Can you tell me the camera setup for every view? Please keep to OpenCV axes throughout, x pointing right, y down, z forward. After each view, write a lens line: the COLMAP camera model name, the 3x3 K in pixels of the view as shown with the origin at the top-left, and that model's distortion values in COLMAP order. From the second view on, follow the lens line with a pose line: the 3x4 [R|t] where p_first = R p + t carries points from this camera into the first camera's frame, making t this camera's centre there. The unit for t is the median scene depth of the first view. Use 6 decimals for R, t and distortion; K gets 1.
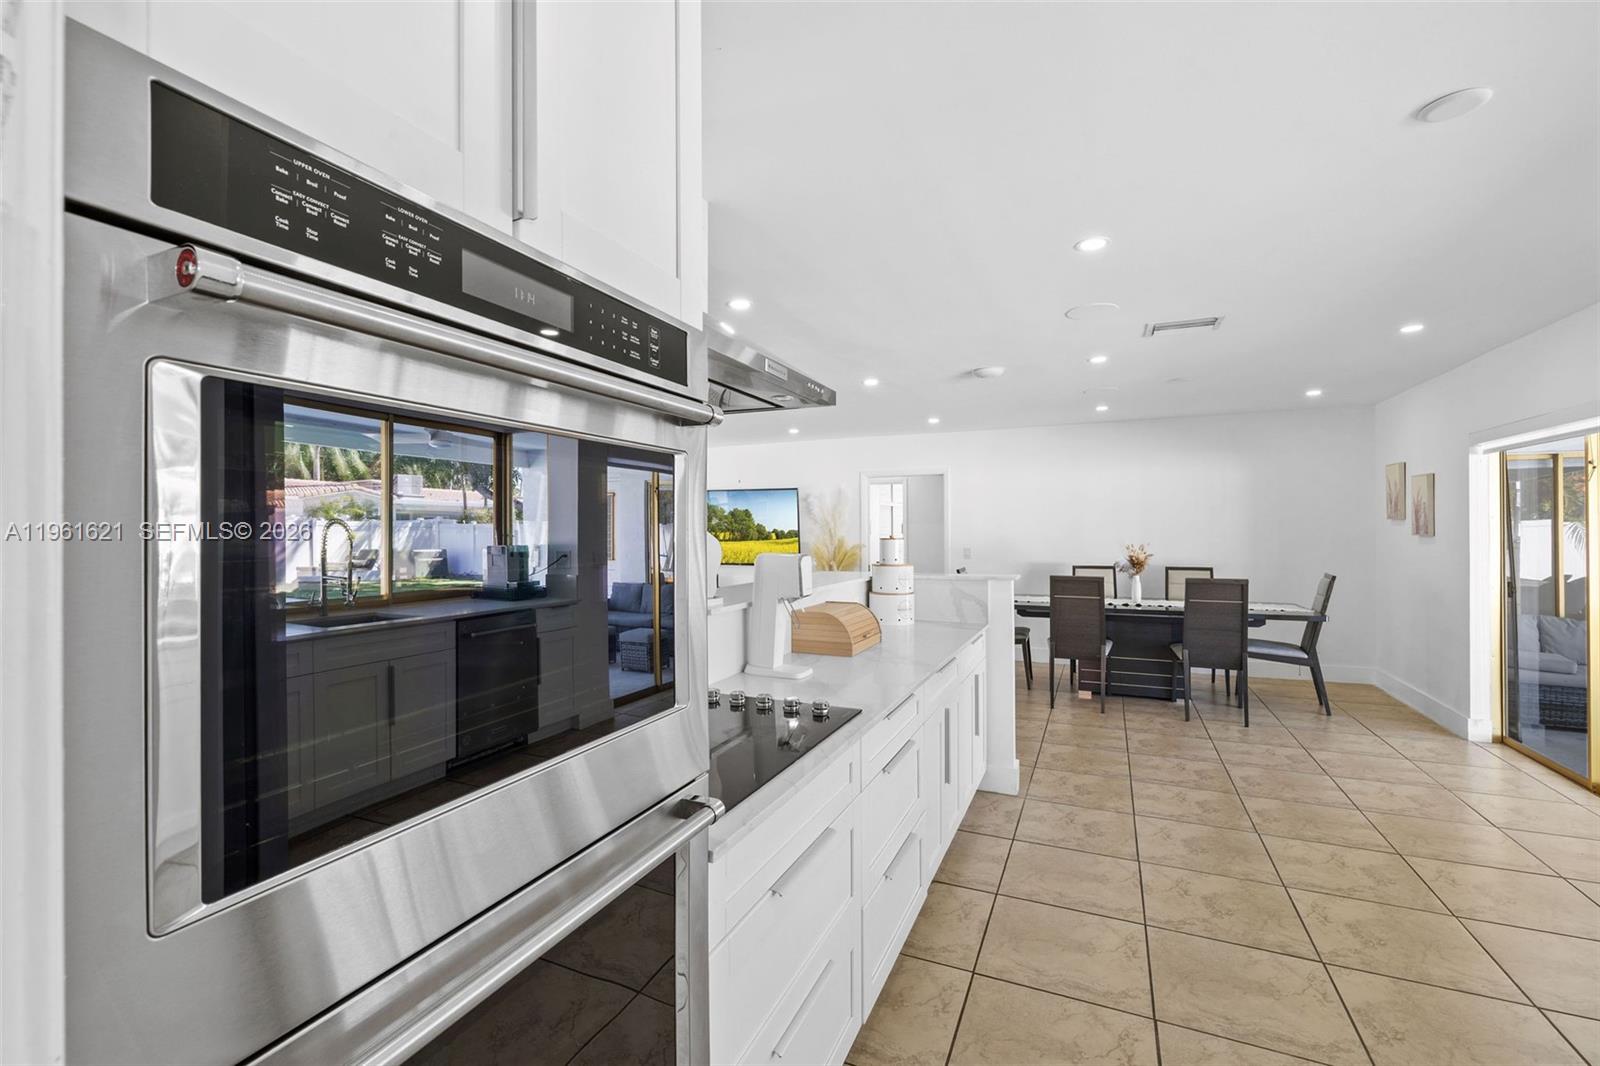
lens RADIAL K [[680.4, 0, 792.6], [0, 680.4, 535.9], [0, 0, 1]] dist [-0.000961, -0.000406]
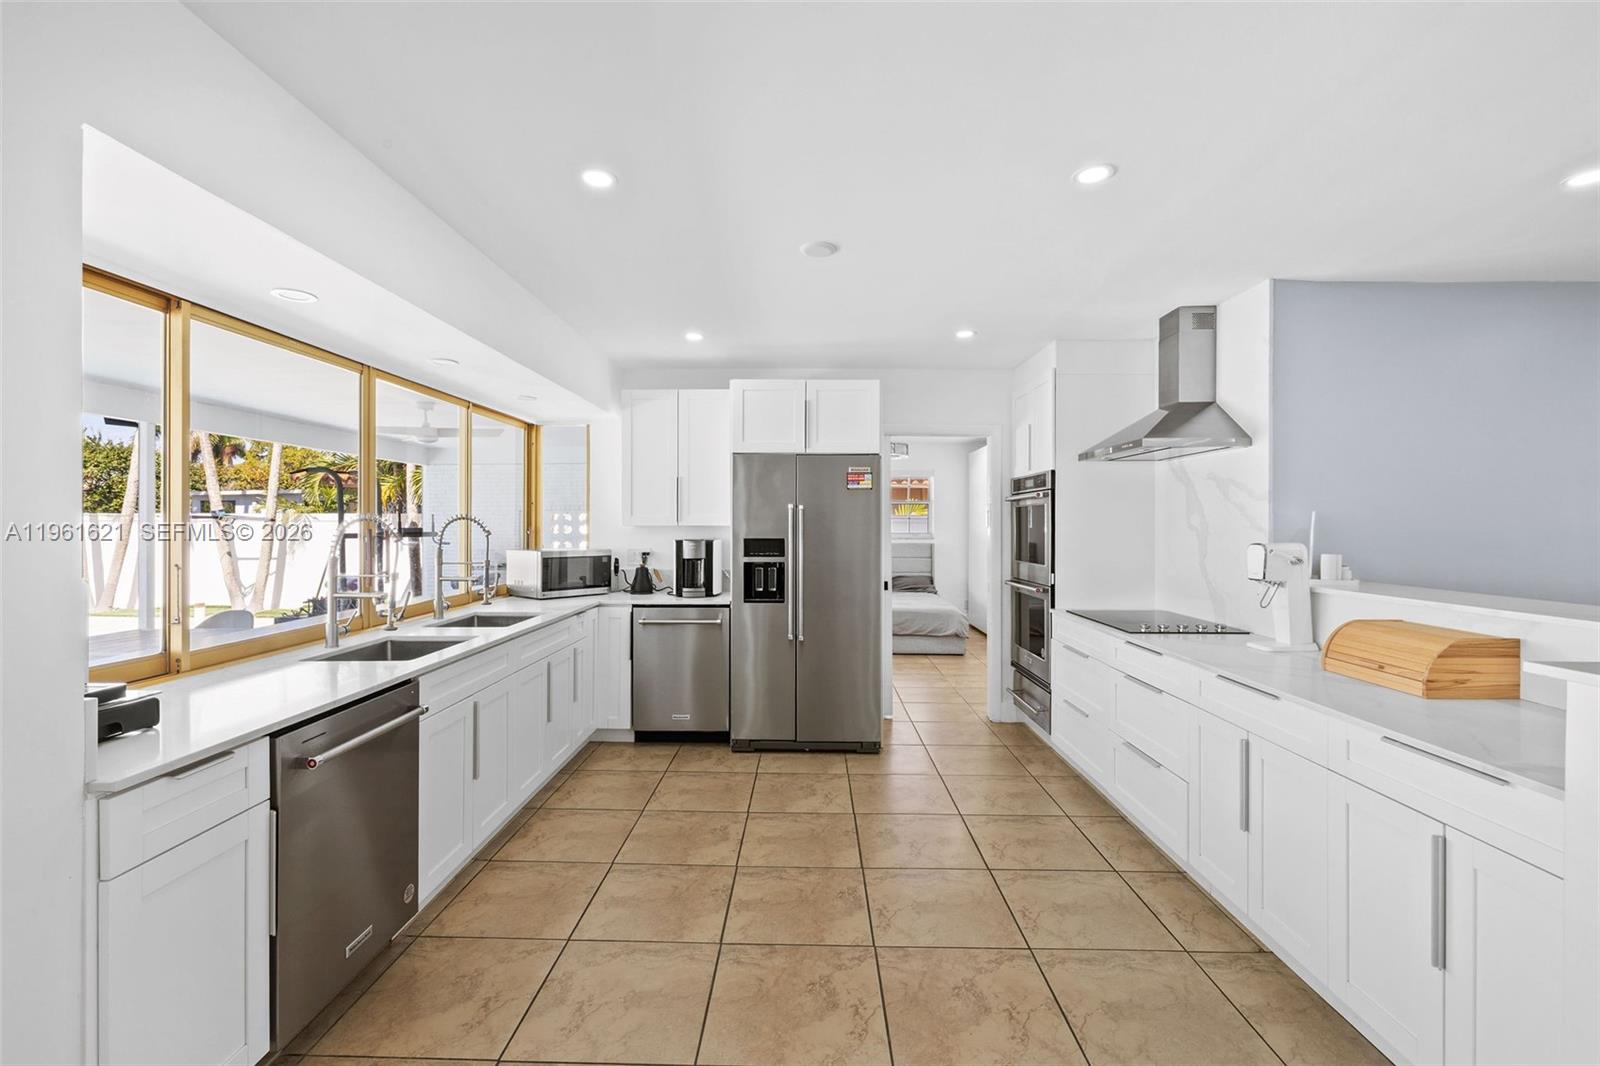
lens RADIAL K [[676.8, 0, 797.1], [0, 676.8, 523.0], [0, 0, 1]] dist [-0.003229, -0.000064]
pose [[-0.916877, 0.002563, -0.399161, 1.137906], [-0.001211, 0.999957, 0.009203, -0.016043], [0.399167, 0.008921, -0.916835, 1.656893]]
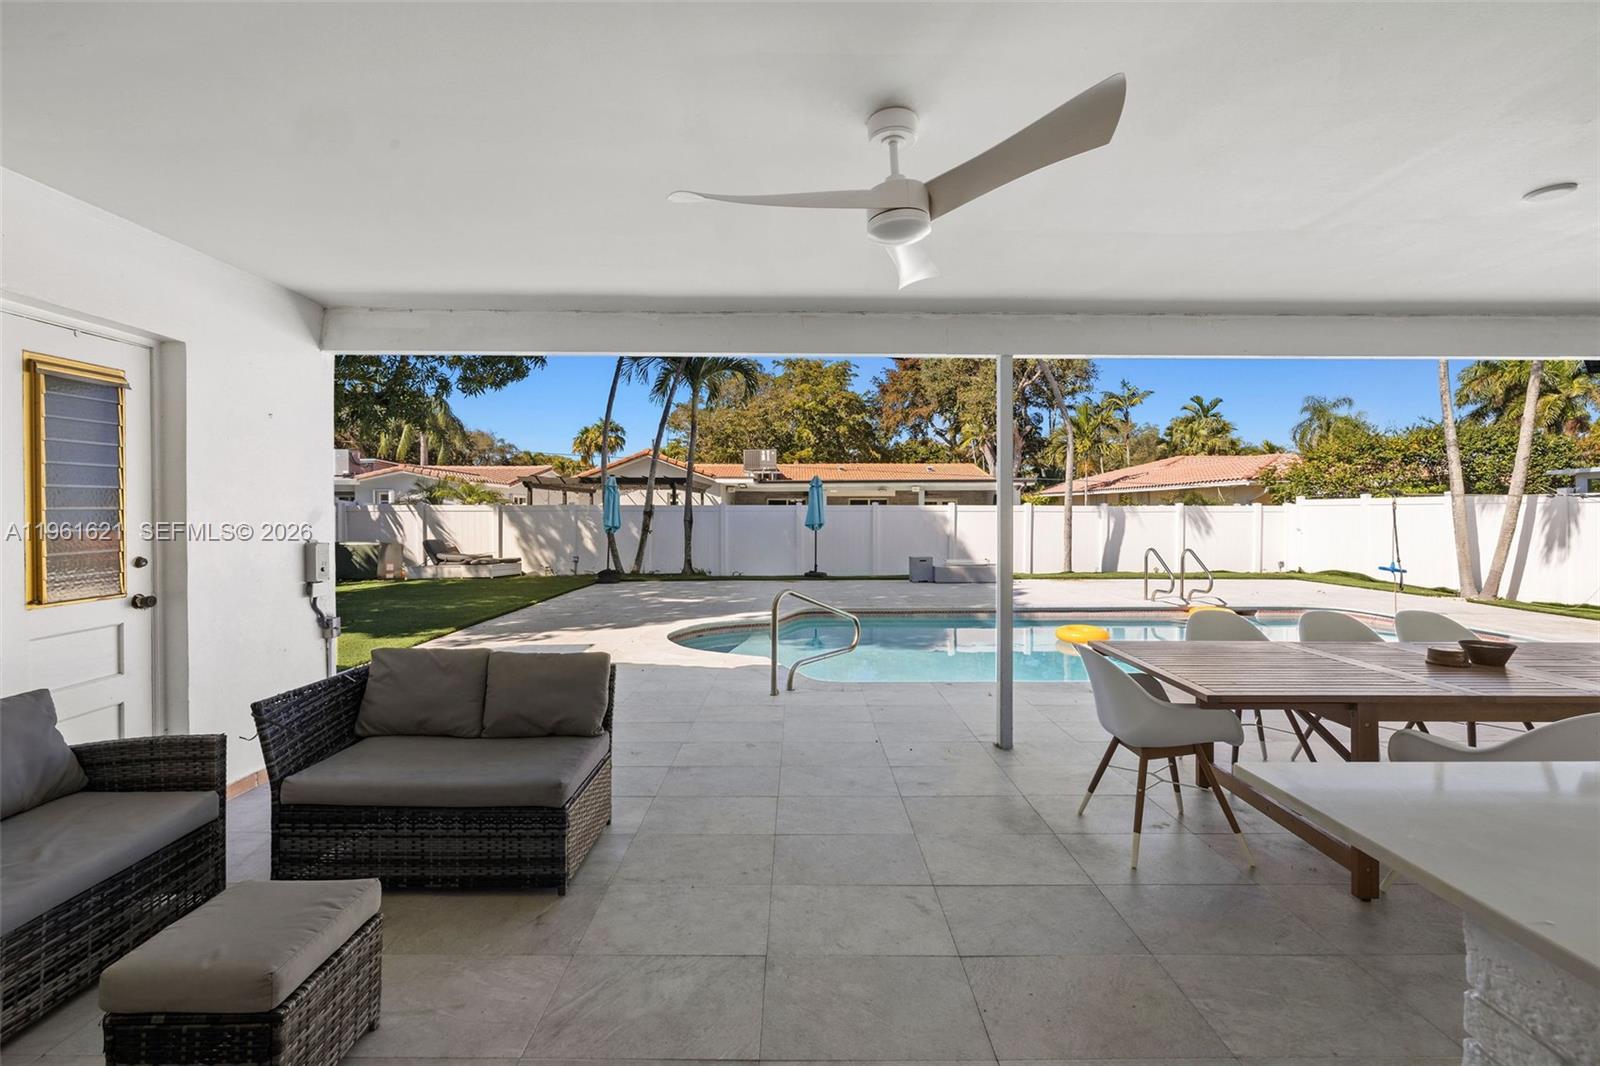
lens RADIAL K [[671.7, 0, 796.4], [0, 671.7, 518.1], [0, 0, 1]] dist [-0.001896, 0.000046]
pose [[-0.423484, -0.004307, 0.905893, 1.649603], [0.010891, 0.999892, 0.009845, 0.023909], [-0.905838, 0.014035, -0.423392, 1.331567]]
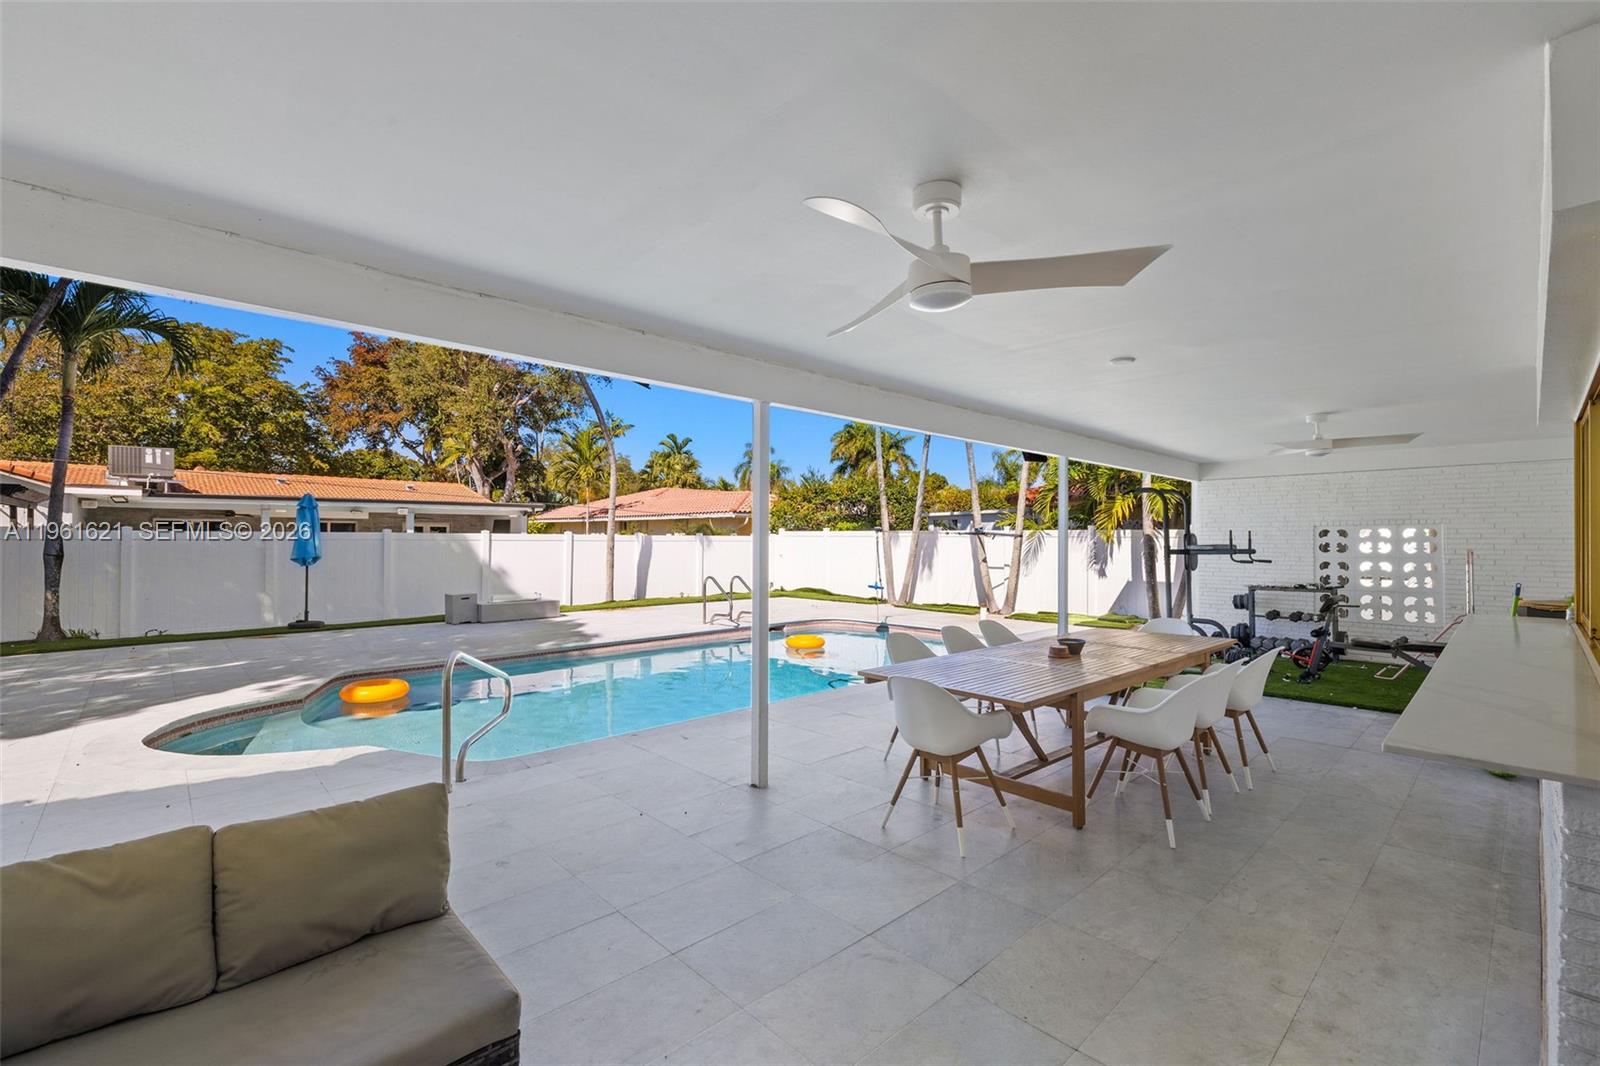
lens RADIAL K [[696.2, 0, 800.0], [0, 696.2, 533.0], [0, 0, 1]] dist [-0.001176, 0.000002]
pose [[-0.928353, 0.001977, 0.371694, 2.180721], [0.002594, 0.999996, 0.001160, -0.024282], [-0.371690, 0.002041, -0.928355, 1.747442]]
